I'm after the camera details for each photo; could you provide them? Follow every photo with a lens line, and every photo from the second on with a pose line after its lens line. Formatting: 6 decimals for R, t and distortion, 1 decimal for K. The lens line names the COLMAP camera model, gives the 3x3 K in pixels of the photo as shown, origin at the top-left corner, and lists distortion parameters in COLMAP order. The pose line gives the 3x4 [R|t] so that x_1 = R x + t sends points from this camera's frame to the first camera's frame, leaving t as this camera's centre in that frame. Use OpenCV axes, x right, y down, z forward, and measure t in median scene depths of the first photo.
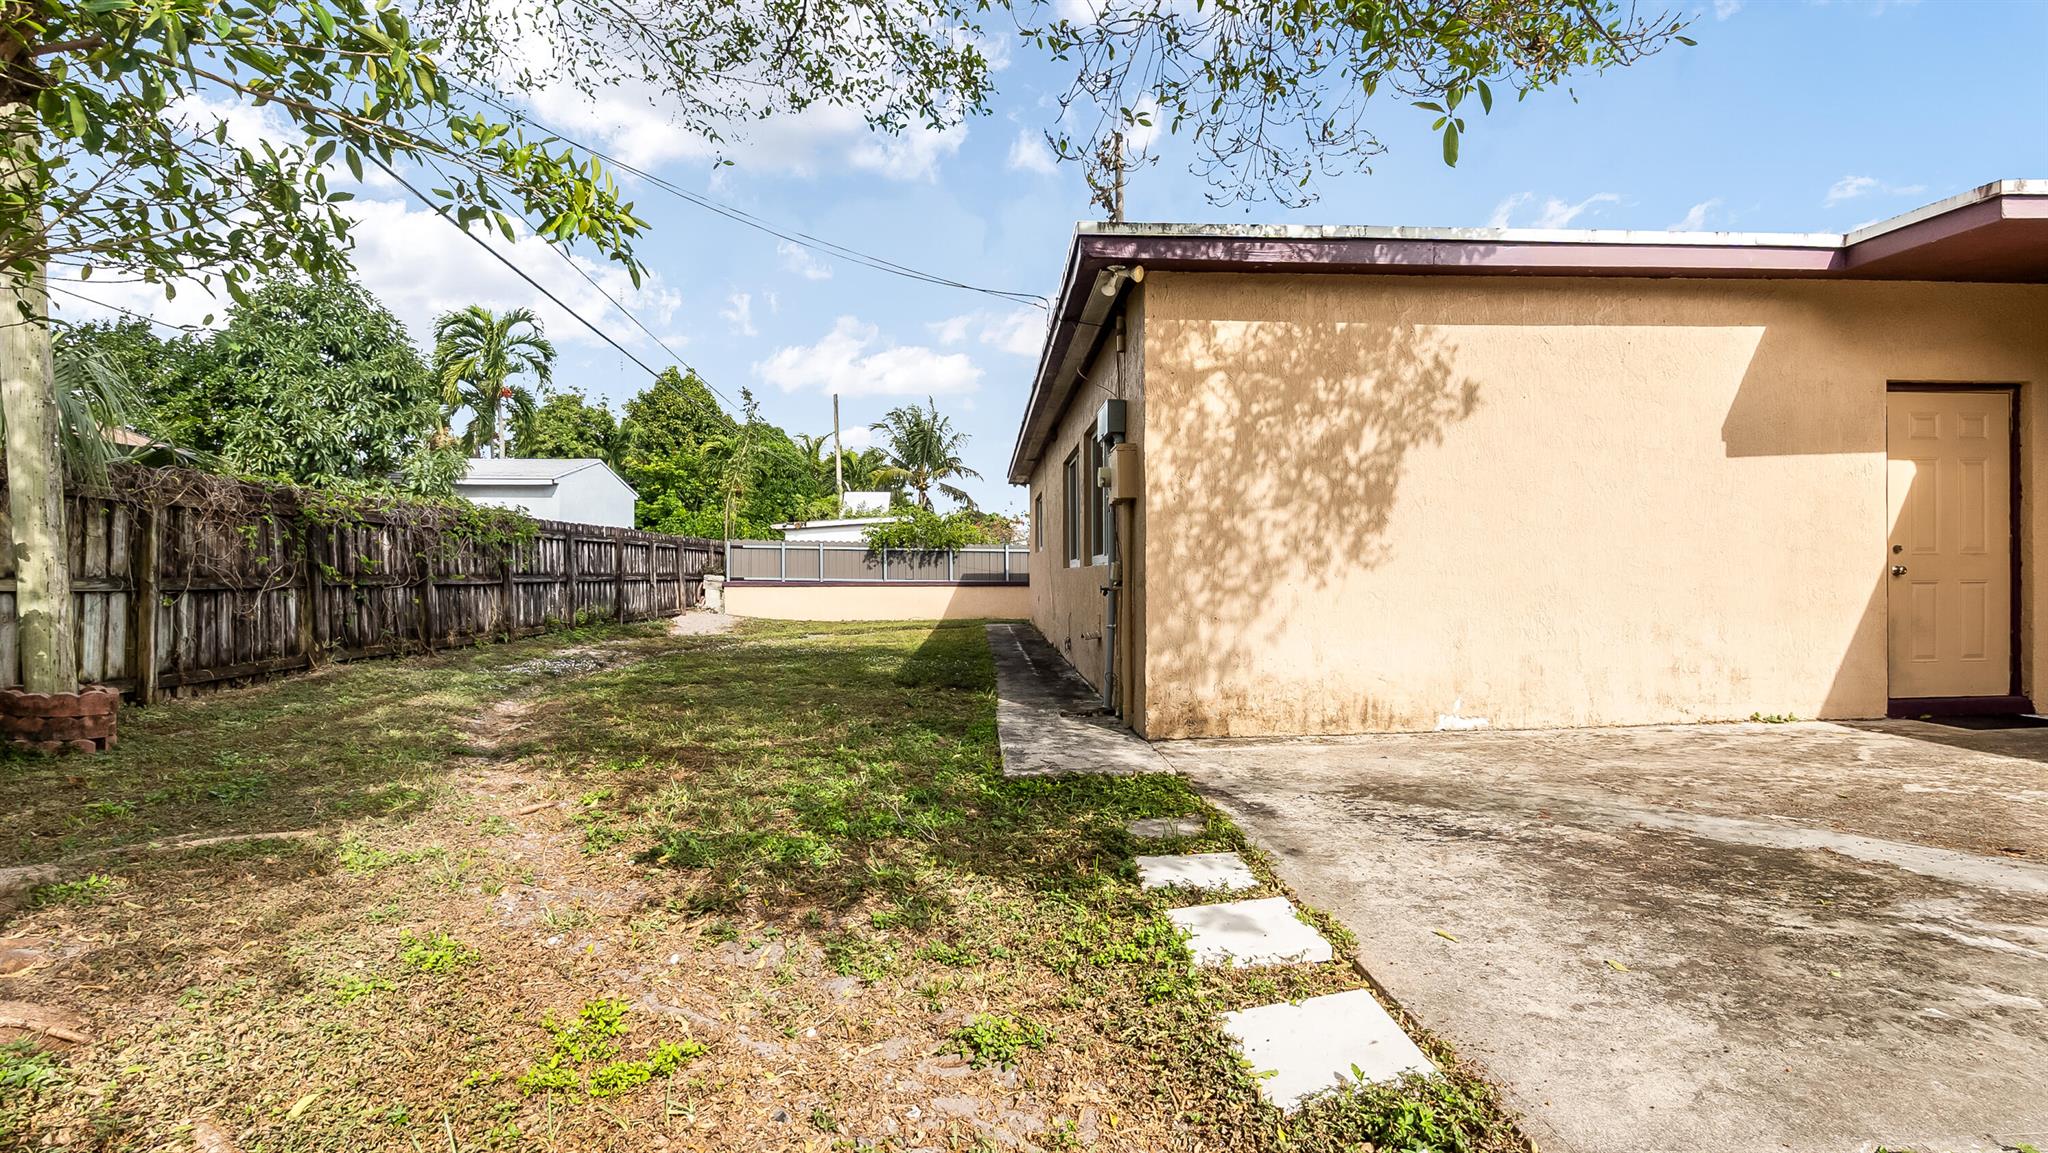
lens RADIAL K [[956.8, 0, 1032.7], [0, 956.8, 571.1], [0, 0, 1]] dist [-0.007989, 0.002127]
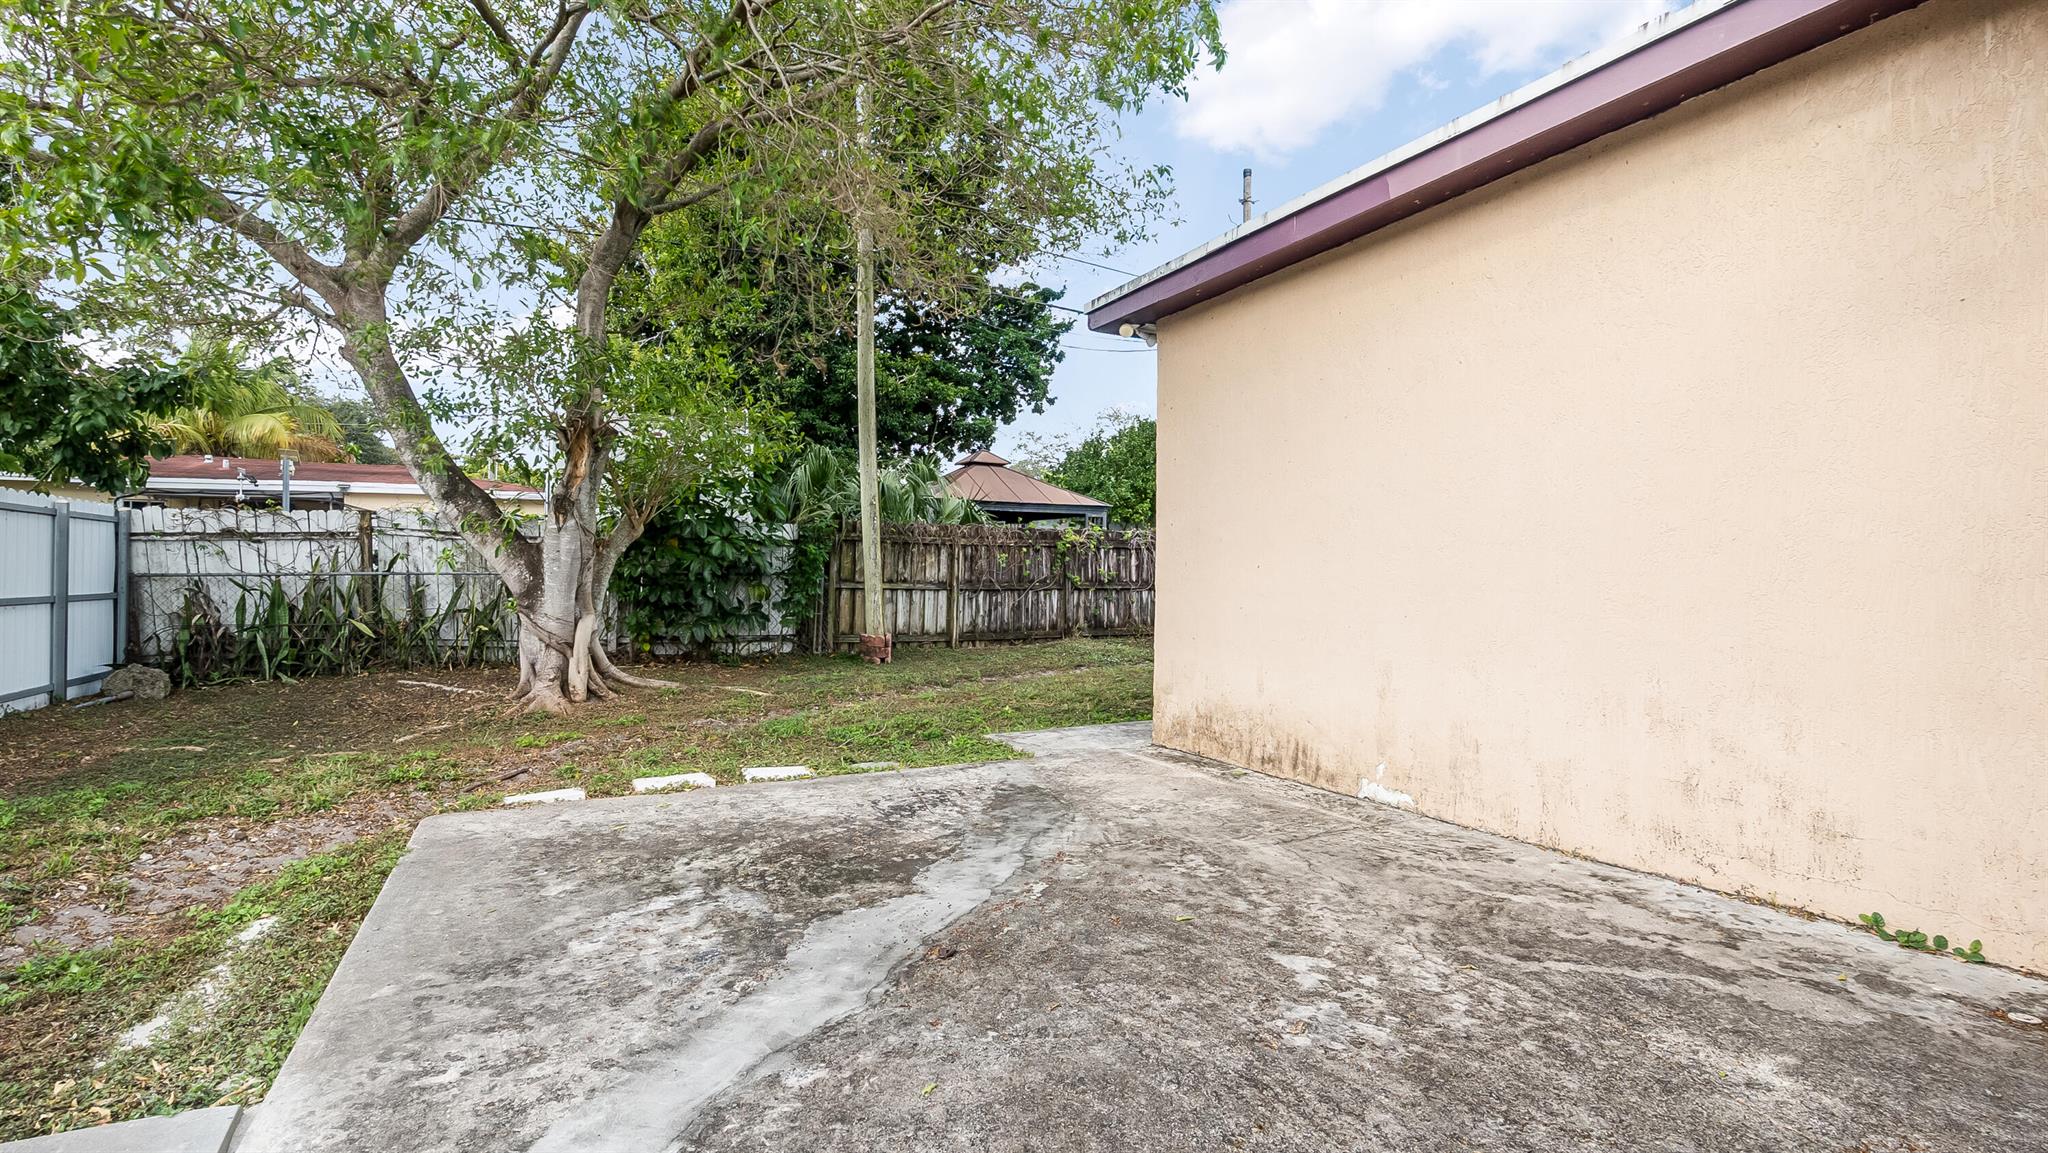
lens RADIAL K [[956.8, 0, 1035.5], [0, 956.8, 569.9], [0, 0, 1]] dist [-0.007989, 0.002127]
pose [[0.388946, 0.002409, -0.921258, 1.057881], [-0.004016, 0.999992, 0.000920, -0.024684], [0.921252, 0.003342, 0.388952, 0.431033]]
